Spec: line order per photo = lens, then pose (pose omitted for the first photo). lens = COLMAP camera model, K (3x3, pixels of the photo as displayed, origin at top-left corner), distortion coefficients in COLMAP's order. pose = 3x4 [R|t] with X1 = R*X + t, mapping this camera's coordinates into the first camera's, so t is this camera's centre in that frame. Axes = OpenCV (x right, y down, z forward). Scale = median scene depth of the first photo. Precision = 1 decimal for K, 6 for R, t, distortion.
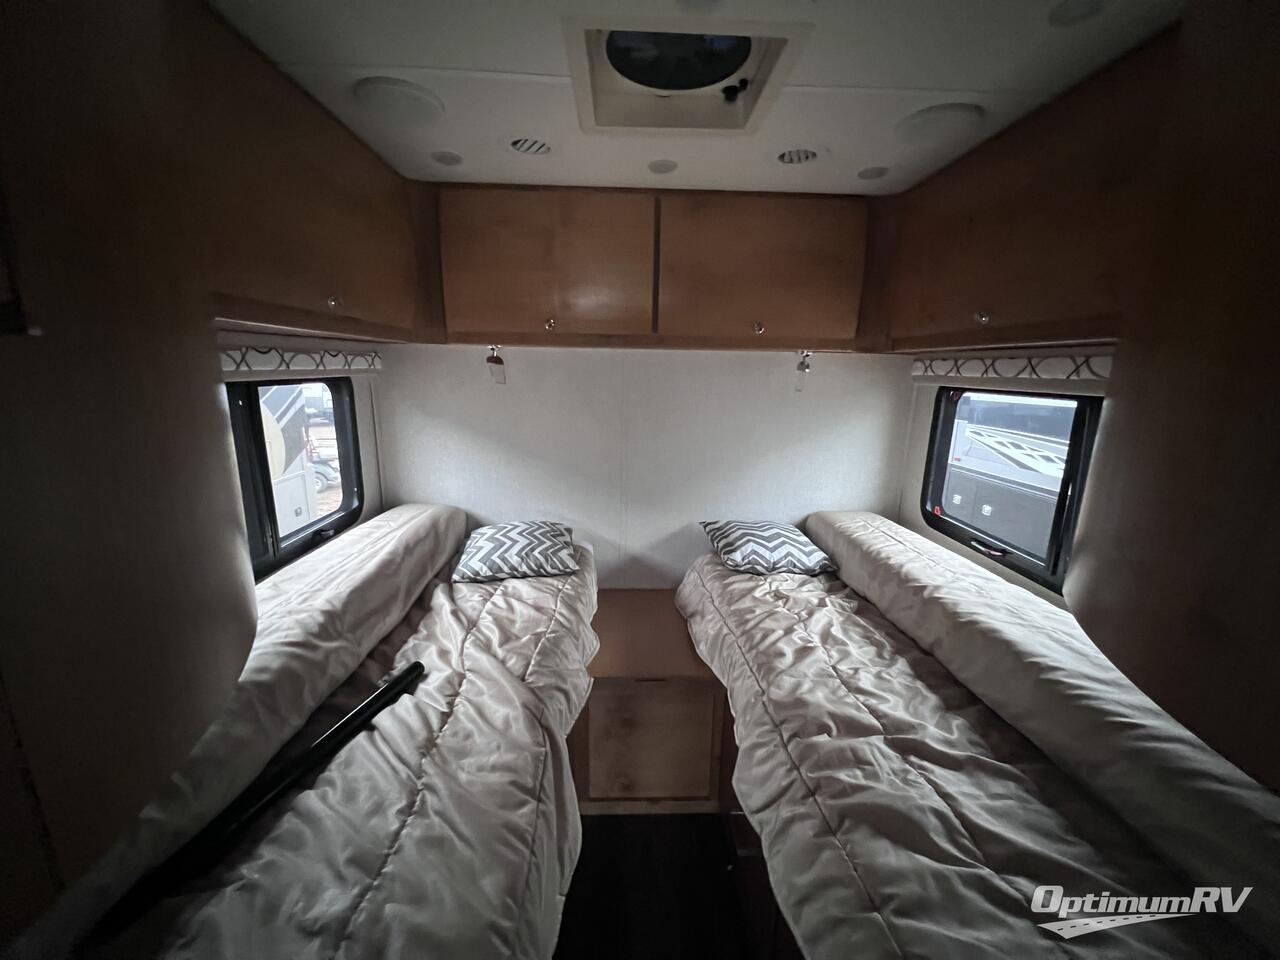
lens RADIAL K [[506.8, 0, 640.0], [0, 506.8, 480.0], [0, 0, 1]] dist [0.000673, -0.000145]
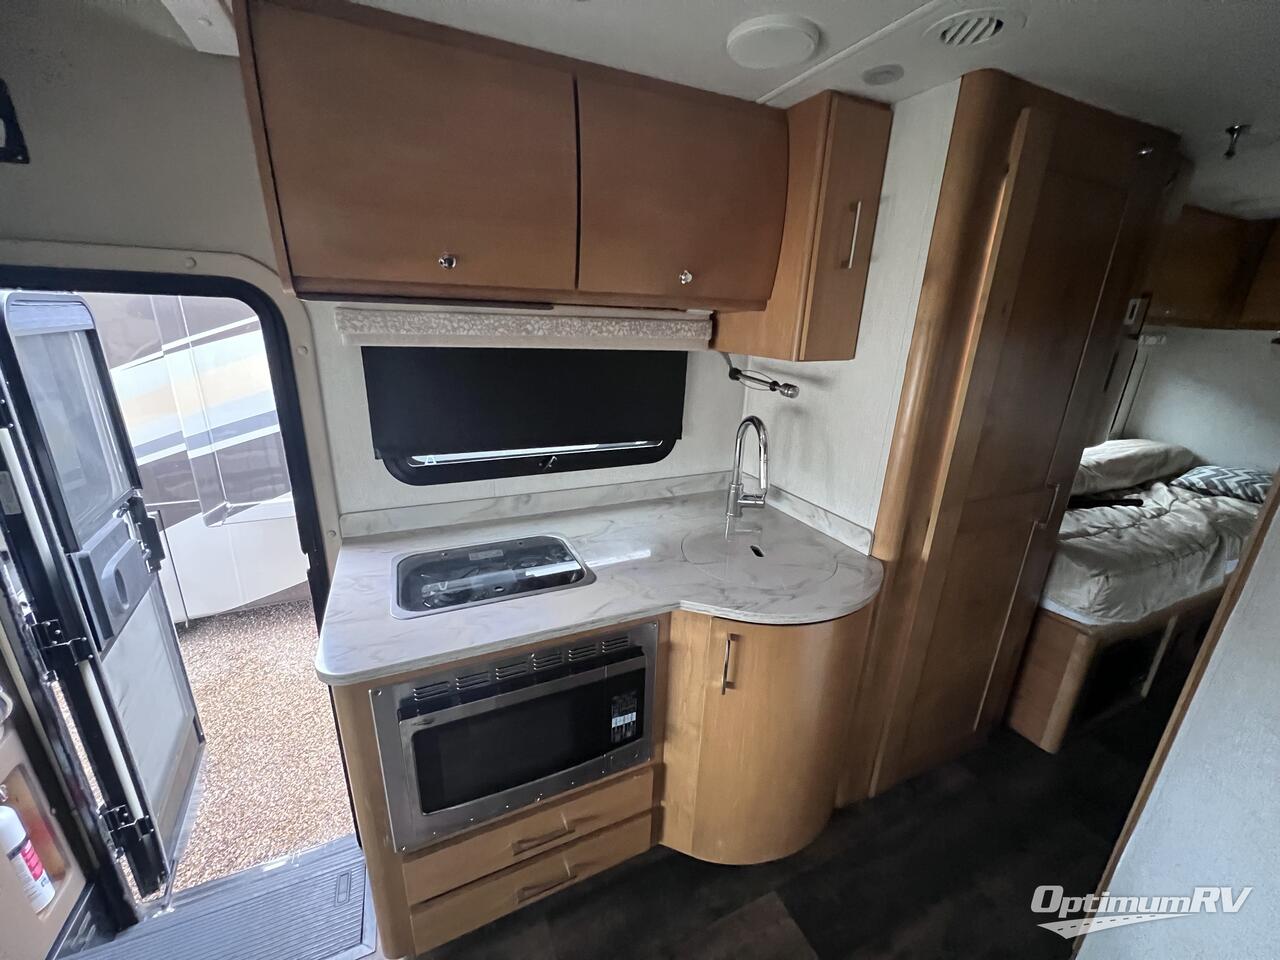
lens RADIAL K [[506.8, 0, 640.0], [0, 506.8, 480.0], [0, 0, 1]] dist [0.000673, -0.000145]
pose [[0.382665, 0.282972, -0.879485, 0.376781], [-0.225943, 0.951698, 0.207898, 0.230955], [0.895833, 0.119158, 0.428117, -1.137738]]
